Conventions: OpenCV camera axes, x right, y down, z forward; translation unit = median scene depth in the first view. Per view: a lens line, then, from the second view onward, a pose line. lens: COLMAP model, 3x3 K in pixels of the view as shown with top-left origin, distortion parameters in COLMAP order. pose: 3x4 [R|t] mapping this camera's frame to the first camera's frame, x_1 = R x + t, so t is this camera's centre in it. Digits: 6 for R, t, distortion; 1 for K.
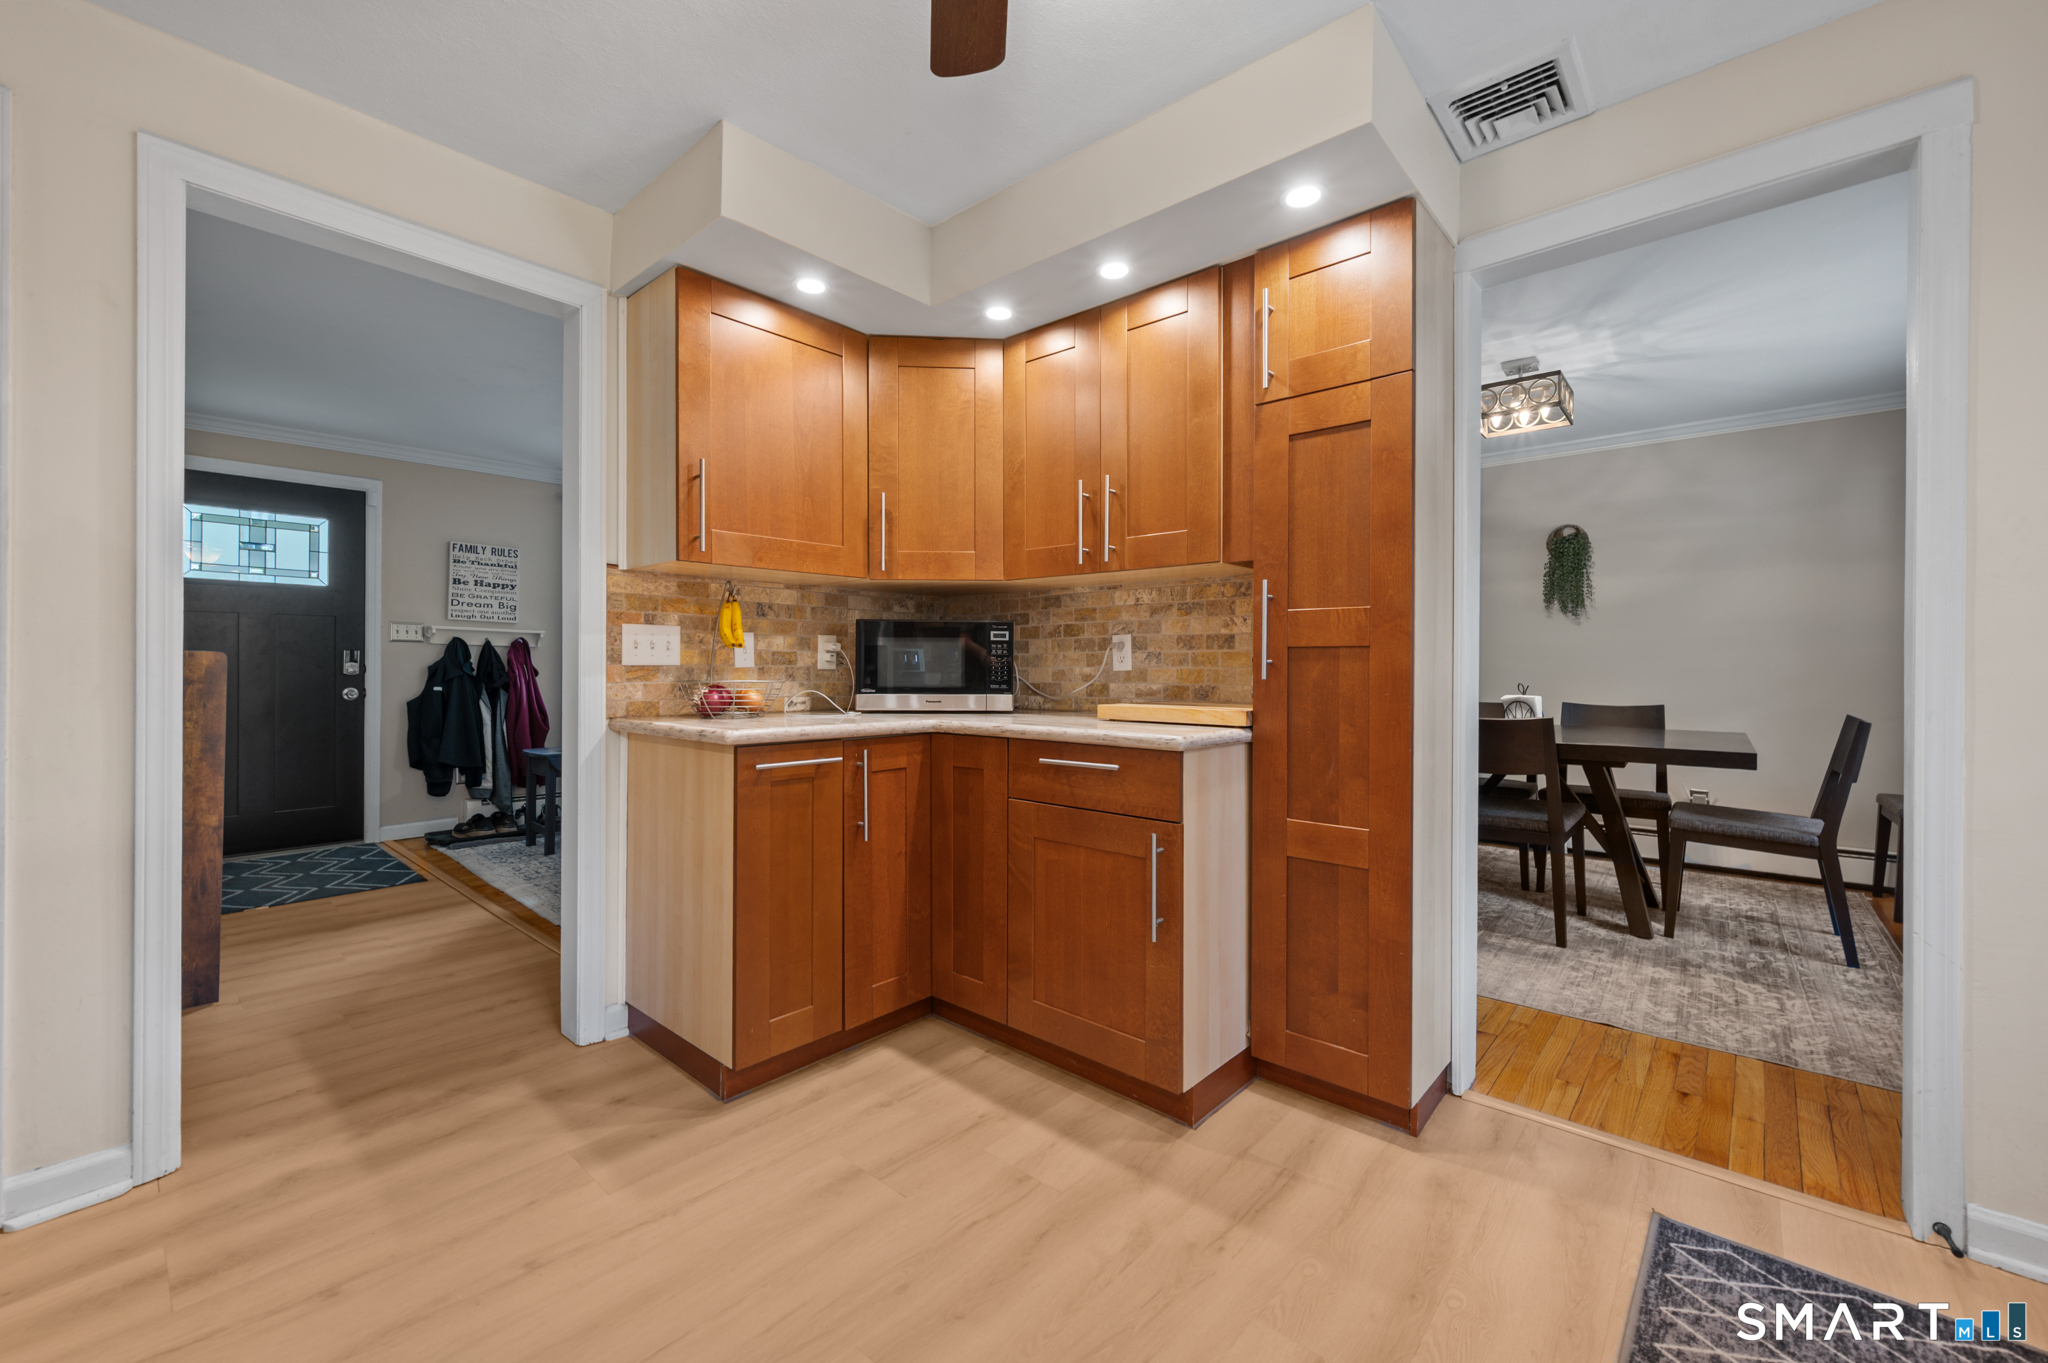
lens RADIAL K [[815.0, 0, 1042.0], [0, 815.0, 659.9], [0, 0, 1]] dist [-0.003801, -0.000819]
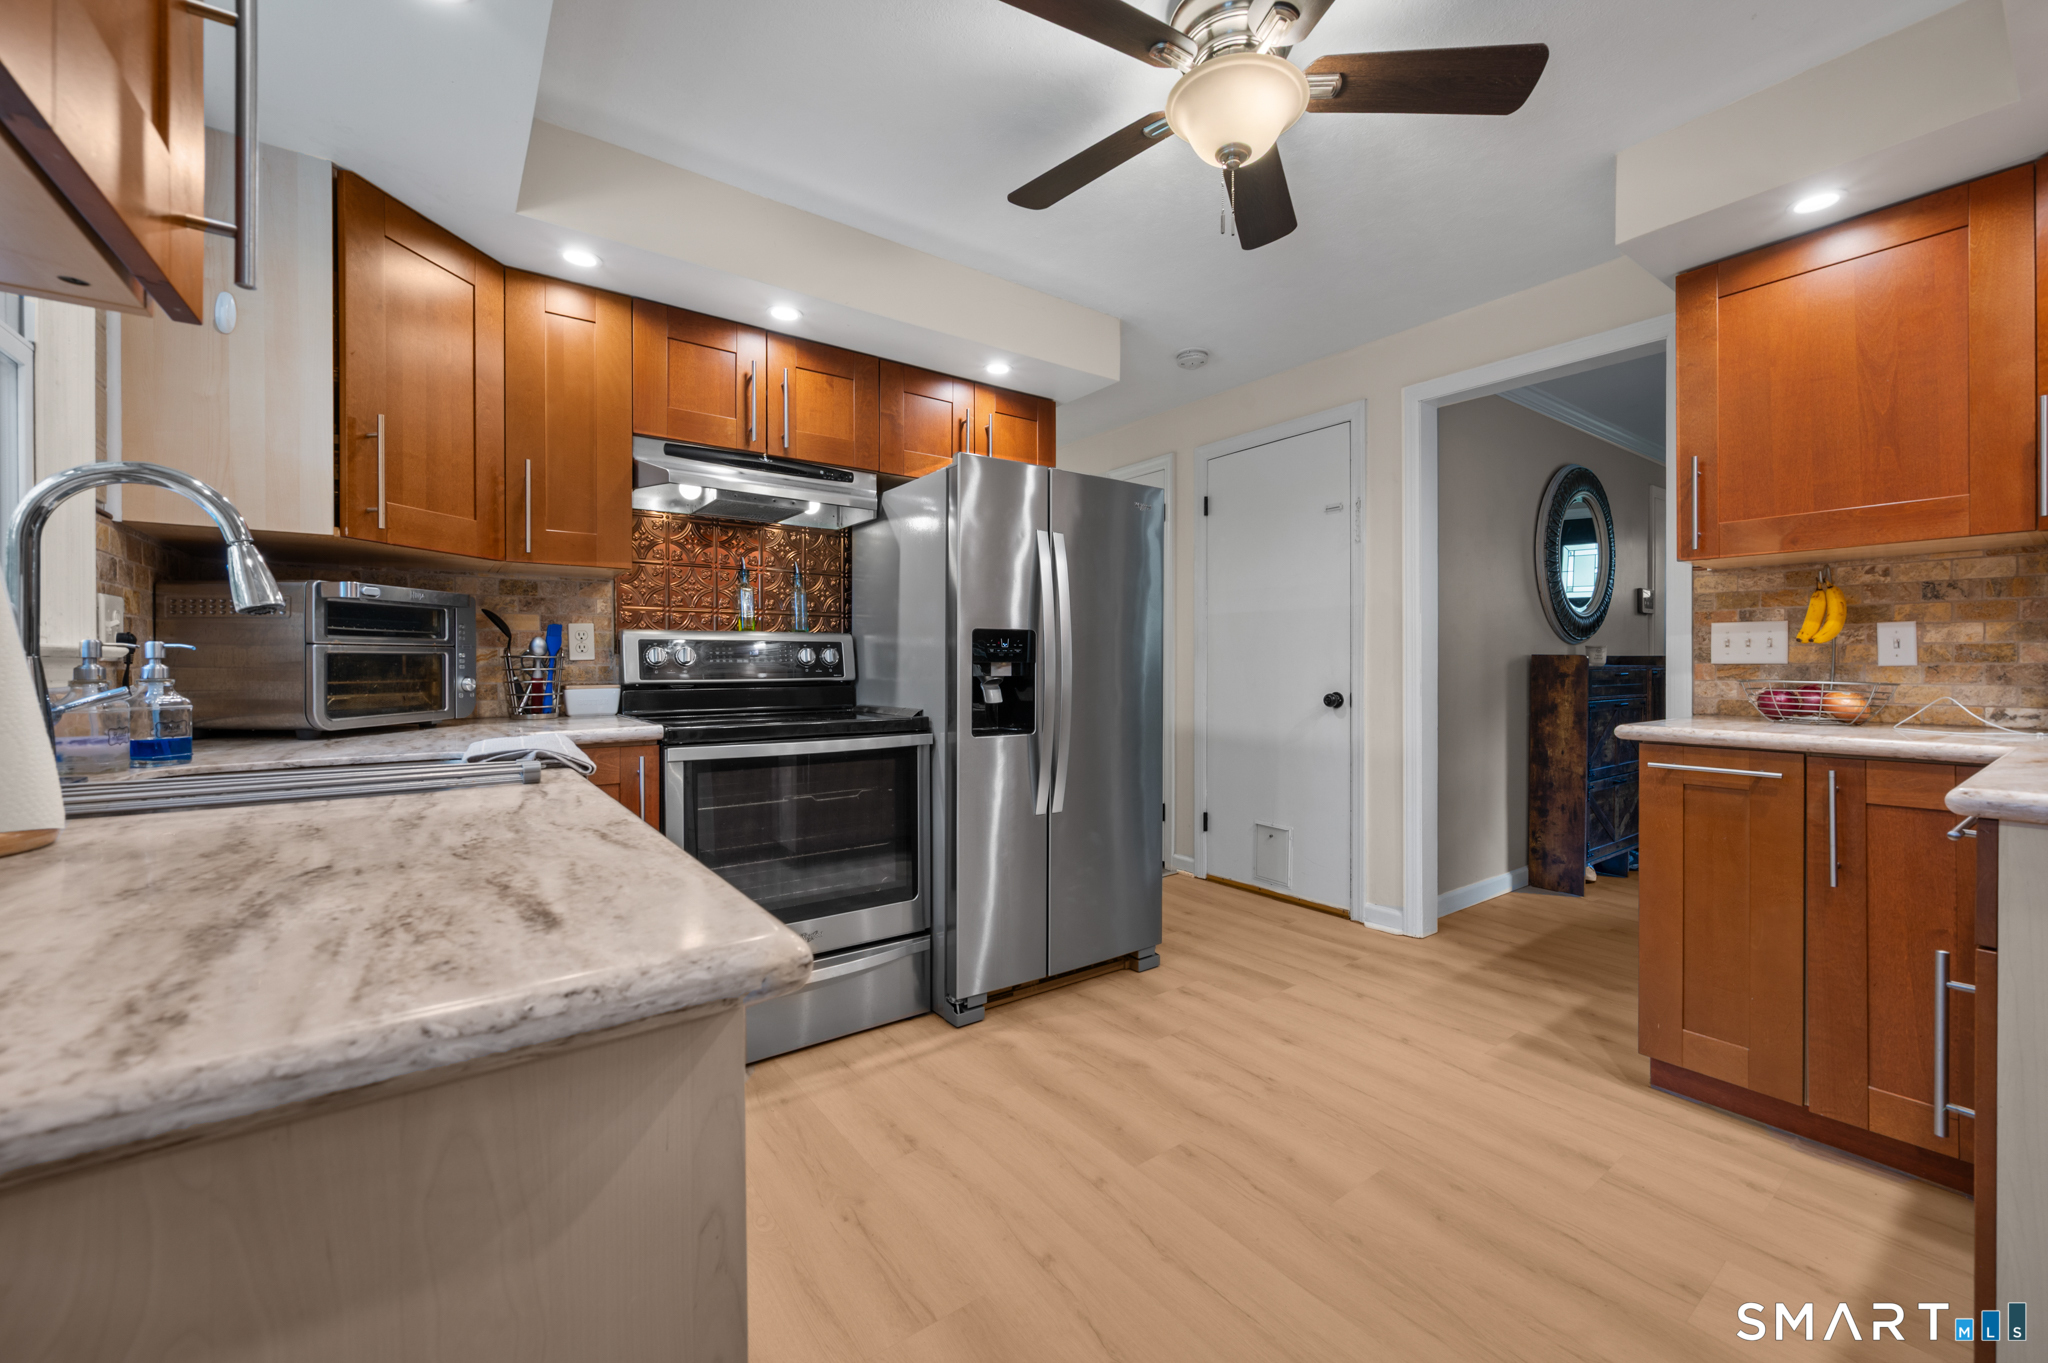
lens RADIAL K [[815.0, 0, 1034.7], [0, 815.0, 662.5], [0, 0, 1]] dist [-0.003801, -0.000819]
pose [[-0.216889, -0.004908, -0.976184, 0.339471], [0.009453, 0.999930, -0.007127, 0.002094], [0.976151, -0.010774, -0.216827, 0.199329]]
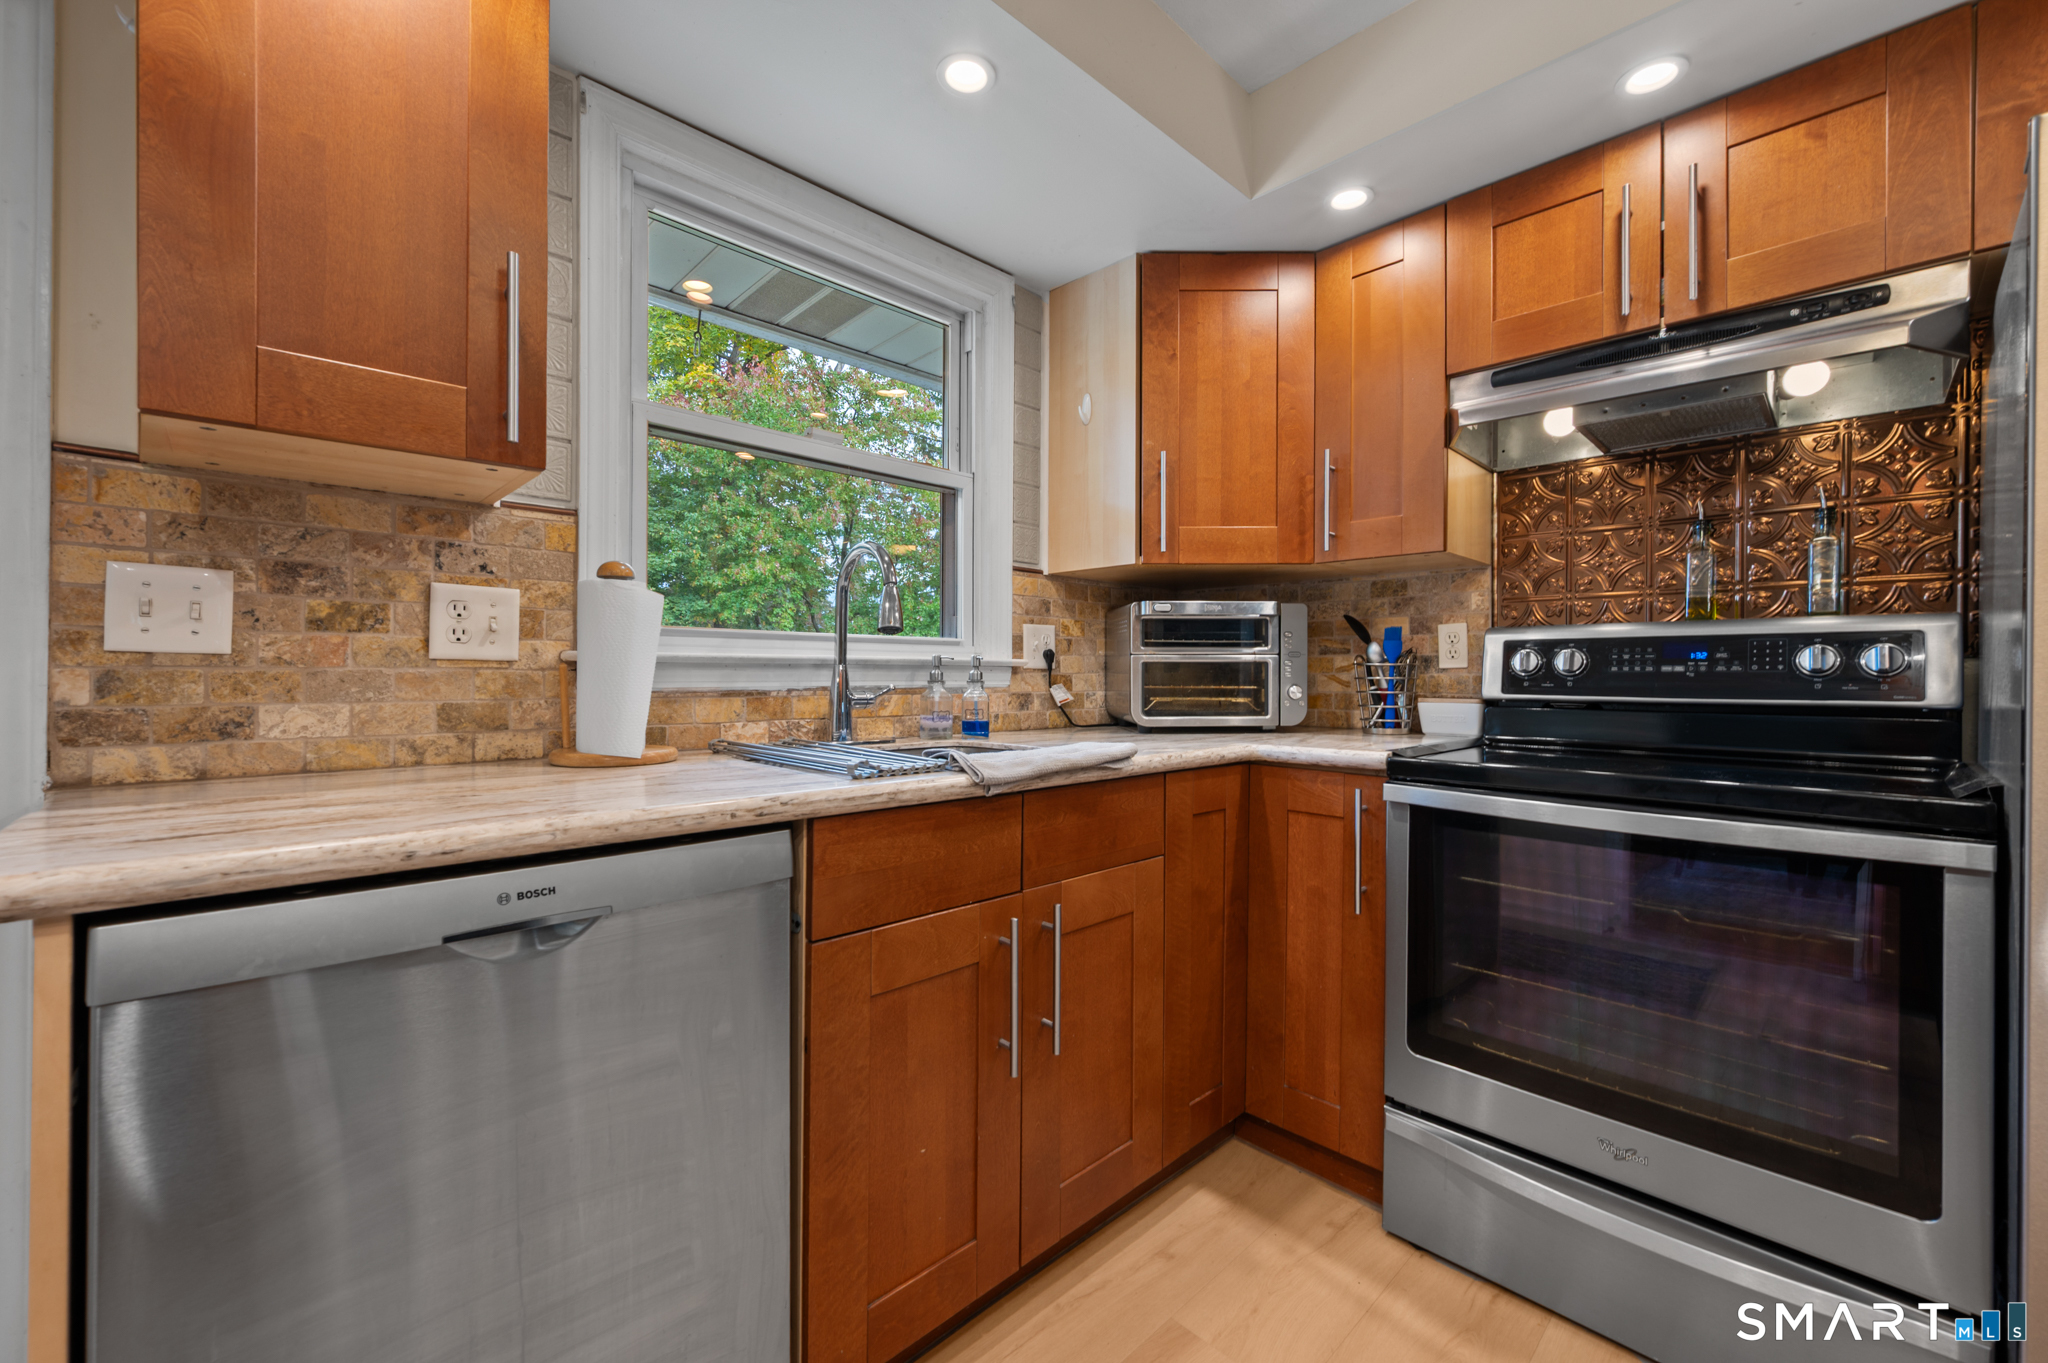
lens RADIAL K [[815.0, 0, 1023.8], [0, 815.0, 673.3], [0, 0, 1]] dist [-0.003801, -0.000819]
pose [[-0.995704, -0.009321, 0.092123, 0.065761], [-0.010045, 0.999922, -0.007393, 0.002450], [-0.092047, -0.008287, -0.995720, 0.256775]]
